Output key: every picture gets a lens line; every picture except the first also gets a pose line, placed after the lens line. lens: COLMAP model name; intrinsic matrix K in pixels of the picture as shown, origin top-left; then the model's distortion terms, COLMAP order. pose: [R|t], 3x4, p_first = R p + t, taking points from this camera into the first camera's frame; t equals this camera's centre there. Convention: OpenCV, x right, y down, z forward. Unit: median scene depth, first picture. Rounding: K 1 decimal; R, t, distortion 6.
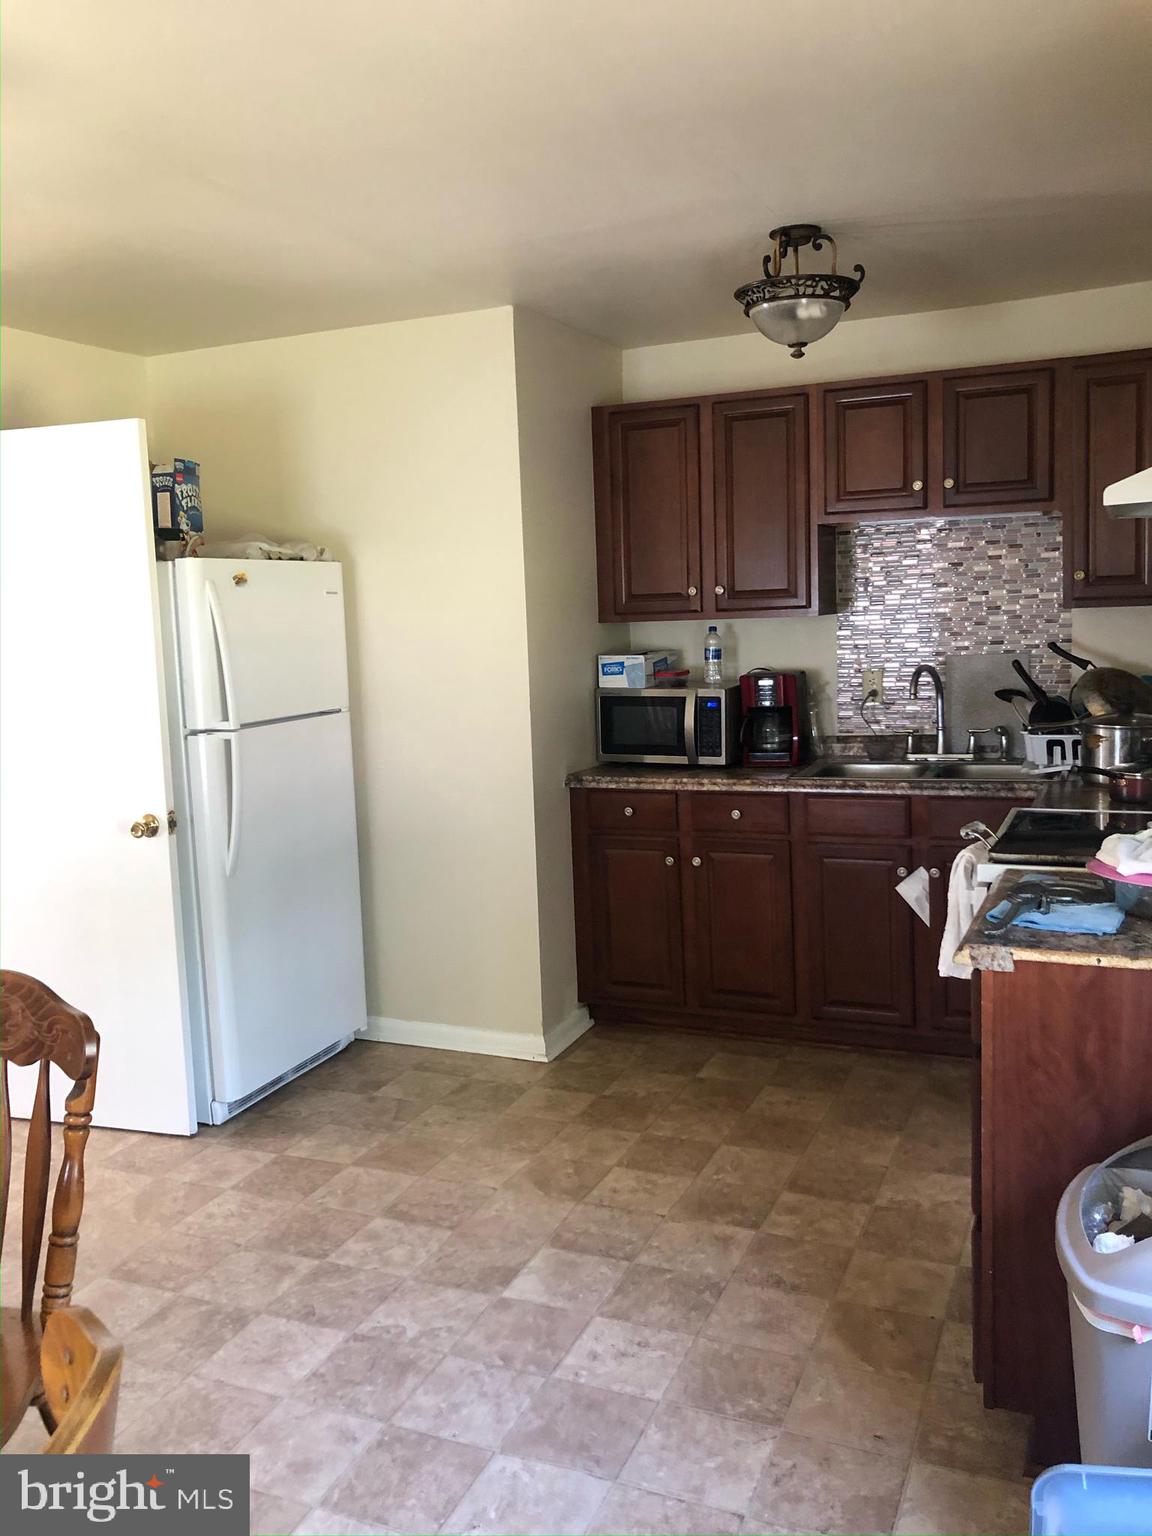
lens RADIAL K [[1288.3, 0, 565.4], [0, 1288.3, 767.8], [0, 0, 1]] dist [0.018507, -0.028226]
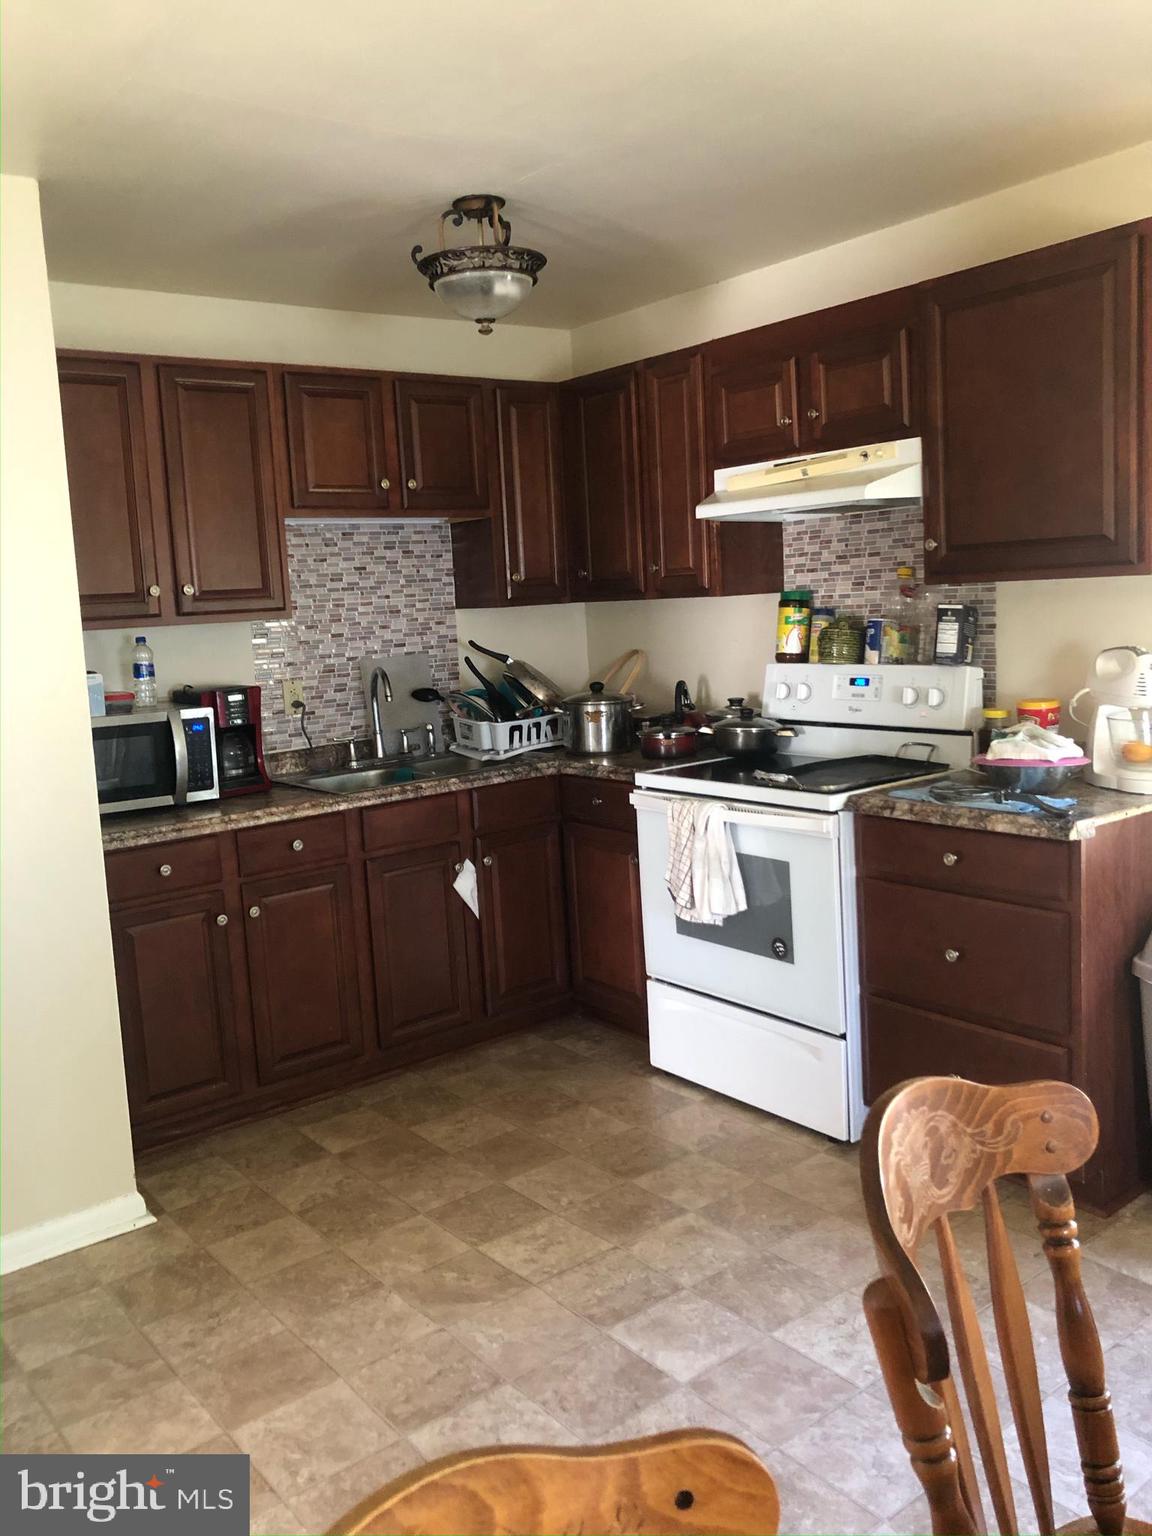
lens RADIAL K [[1288.3, 0, 568.1], [0, 1288.3, 763.2], [0, 0, 1]] dist [0.018507, -0.028226]
pose [[0.465016, -0.104604, 0.879101, -0.576143], [0.149621, 0.987997, 0.038417, -0.025870], [-0.872567, 0.113667, 0.475085, 0.453338]]
